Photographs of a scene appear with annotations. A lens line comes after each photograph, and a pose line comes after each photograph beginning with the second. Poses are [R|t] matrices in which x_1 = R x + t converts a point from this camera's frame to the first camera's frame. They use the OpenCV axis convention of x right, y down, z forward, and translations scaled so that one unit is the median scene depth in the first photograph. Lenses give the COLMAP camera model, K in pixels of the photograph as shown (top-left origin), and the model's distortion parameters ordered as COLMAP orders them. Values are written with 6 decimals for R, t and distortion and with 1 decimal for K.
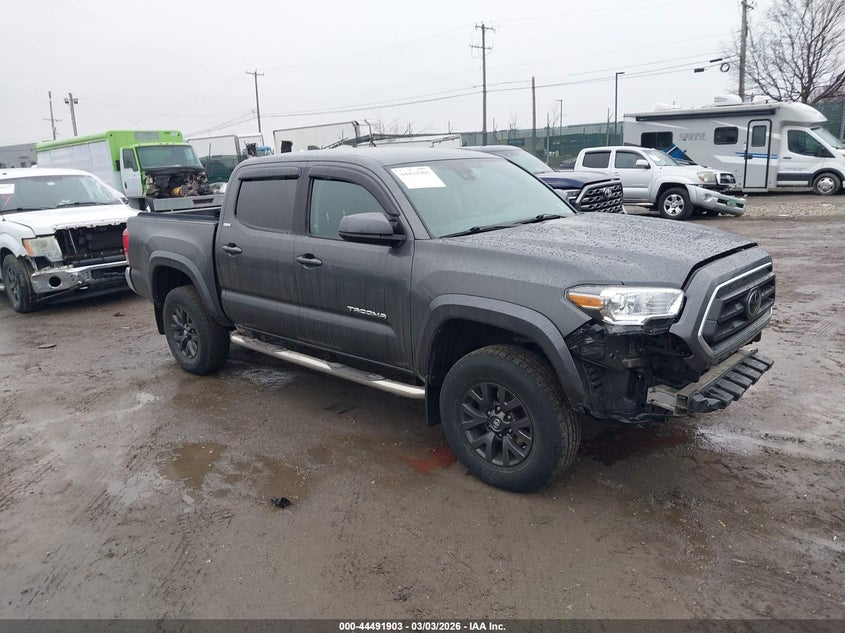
lens RADIAL K [[658.5, 0, 420.3], [0, 658.5, 313.8], [0, 0, 1]] dist [-0.006647, 0.007627]
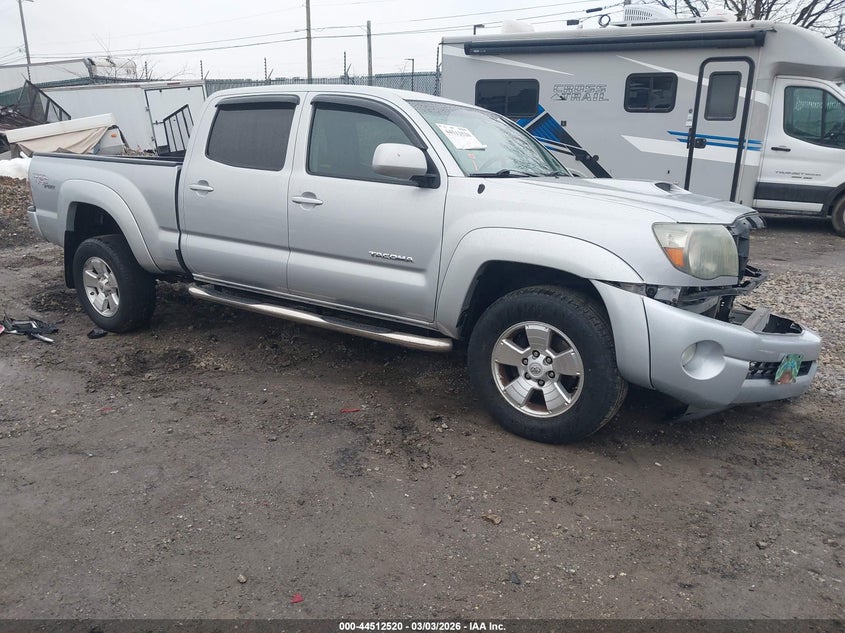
lens RADIAL K [[658.5, 0, 418.6], [0, 658.5, 323.3], [0, 0, 1]] dist [-0.006647, 0.007627]
pose [[0.982415, -0.008254, 0.186530, 0.230075], [-0.002480, 0.998358, 0.057237, -0.142823], [-0.186696, -0.056693, 0.980781, 0.596487]]
